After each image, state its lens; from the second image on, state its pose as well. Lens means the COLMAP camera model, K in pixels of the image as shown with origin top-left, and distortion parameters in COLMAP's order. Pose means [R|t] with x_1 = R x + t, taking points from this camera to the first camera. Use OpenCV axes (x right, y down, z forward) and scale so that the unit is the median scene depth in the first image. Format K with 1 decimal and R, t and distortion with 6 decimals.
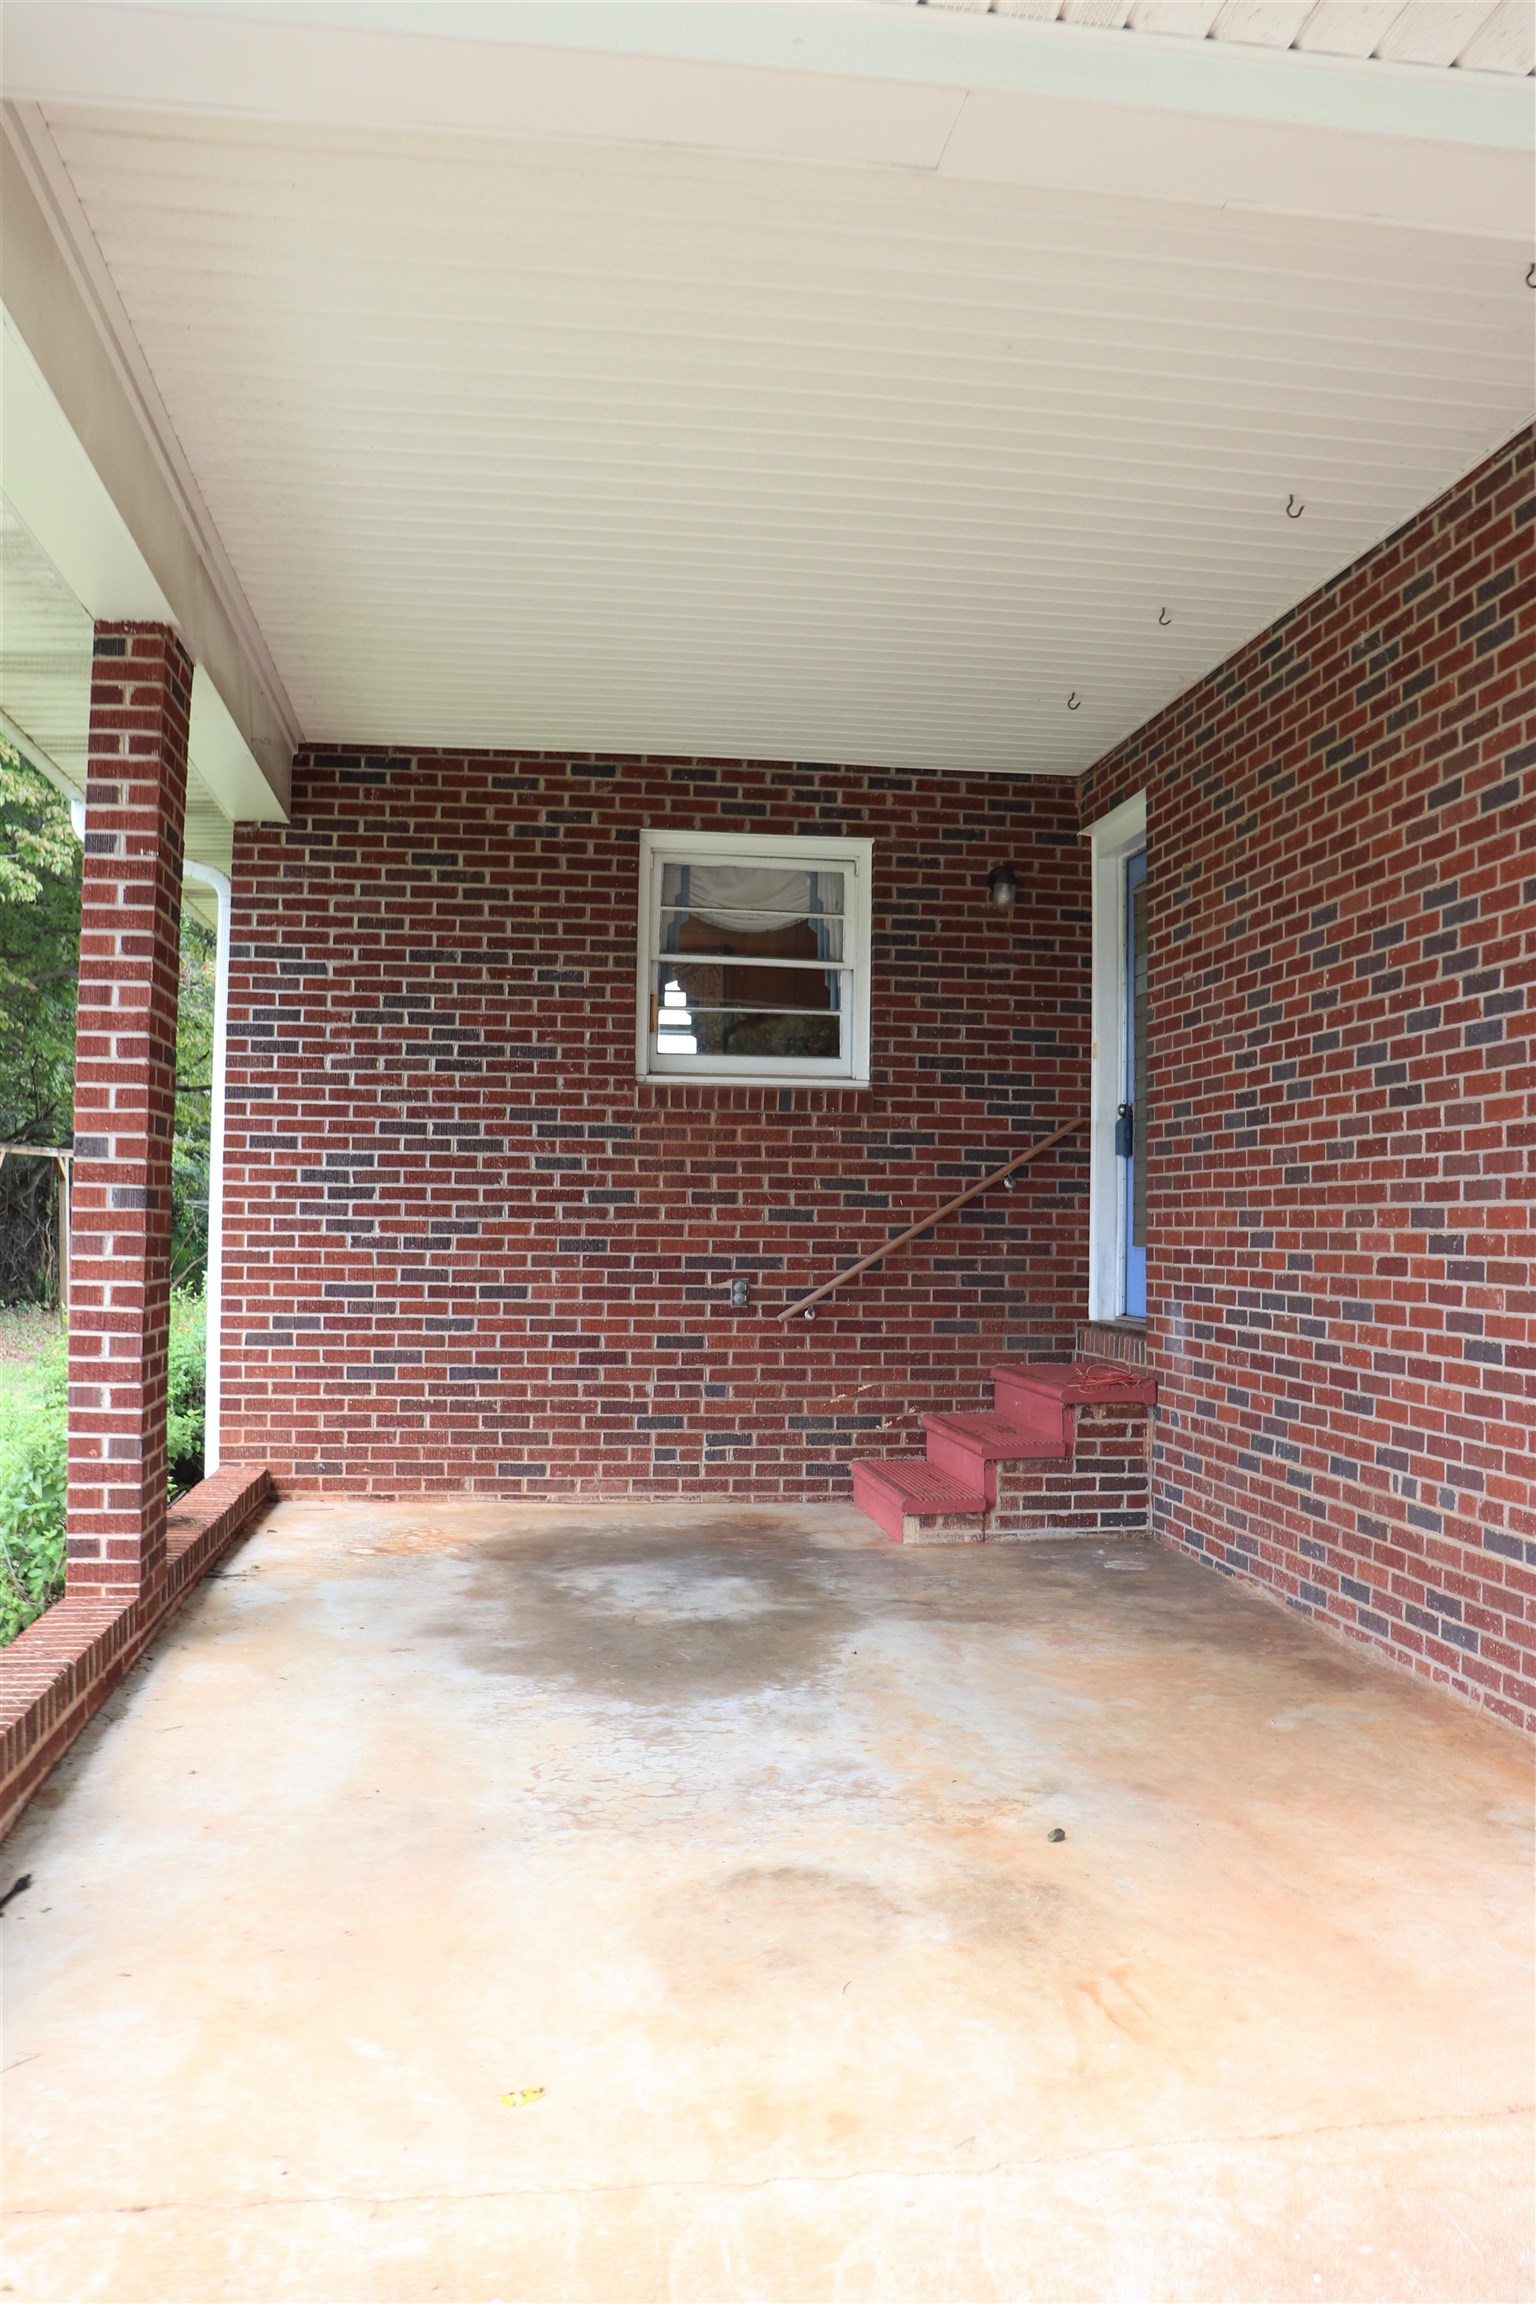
lens RADIAL K [[1899.6, 0, 797.5], [0, 1899.6, 1141.3], [0, 0, 1]] dist [-0.176935, 0.160174]
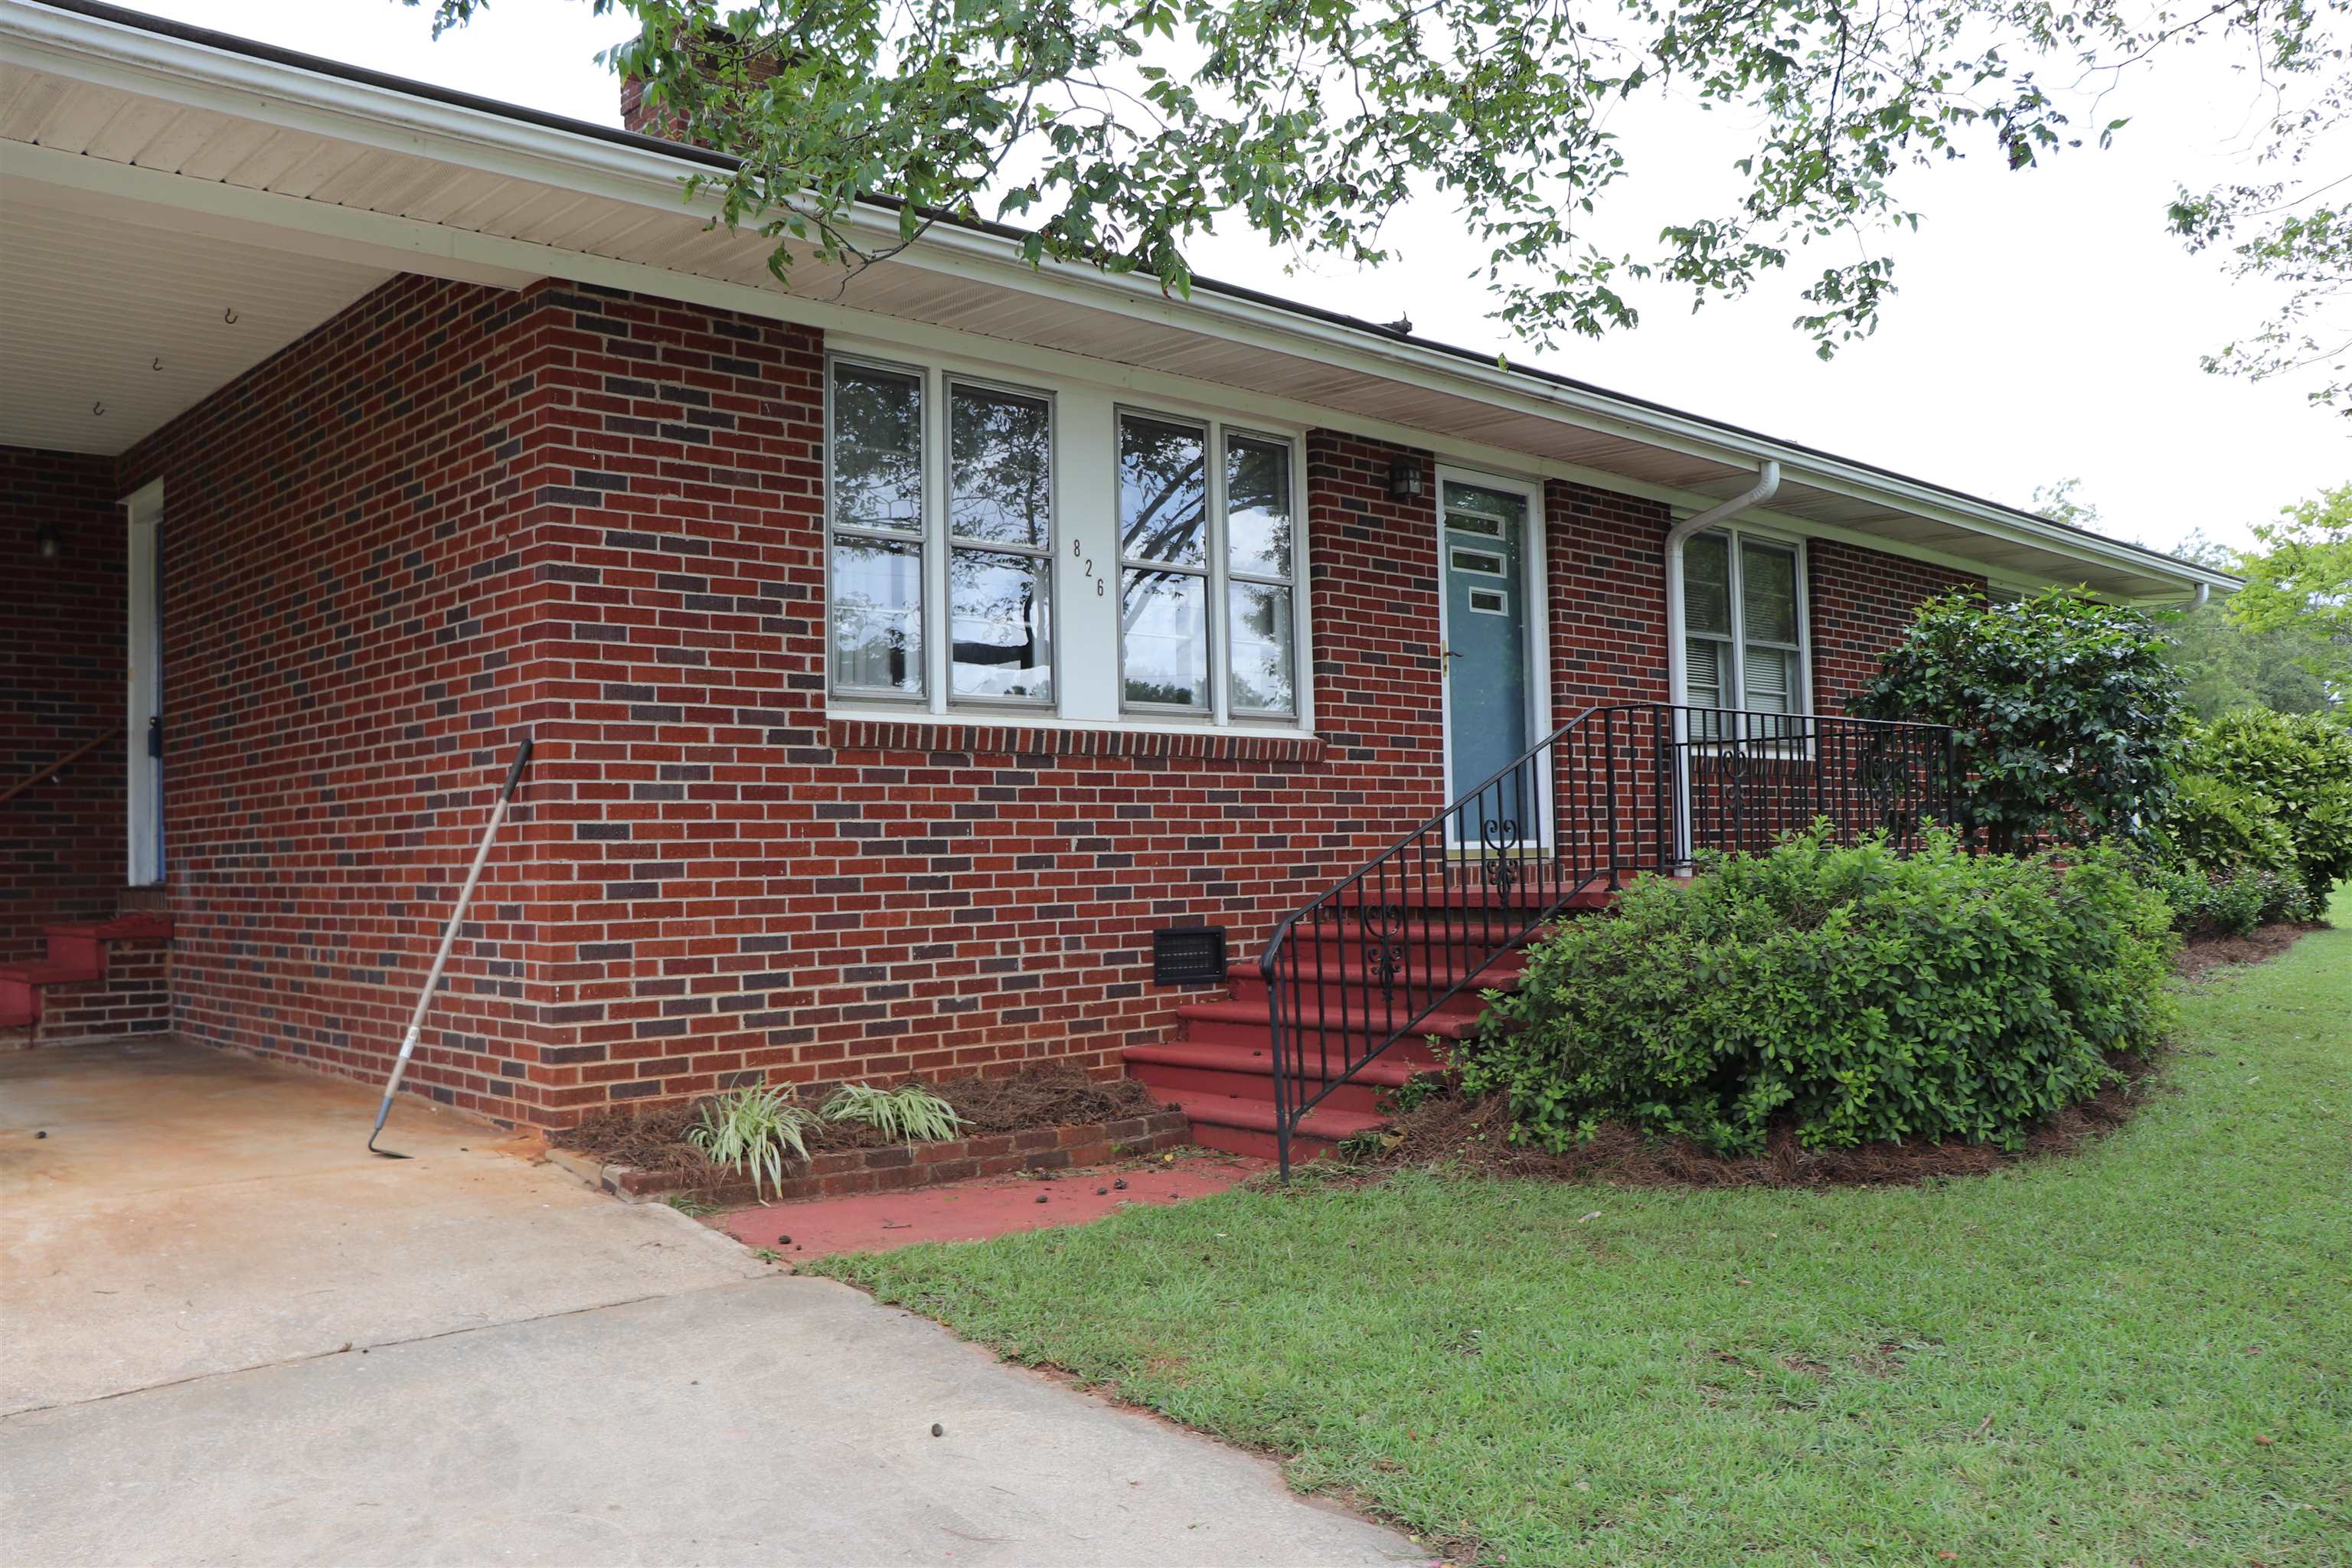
lens RADIAL K [[1939.2, 0, 1175.9], [0, 1939.2, 804.9], [0, 0, 1]] dist [-0.176935, 0.160174]
pose [[0.817106, -0.016637, 0.576247, 0.009992], [0.009145, 0.999832, 0.015898, 0.030226], [-0.576414, -0.007721, 0.817121, -0.495842]]
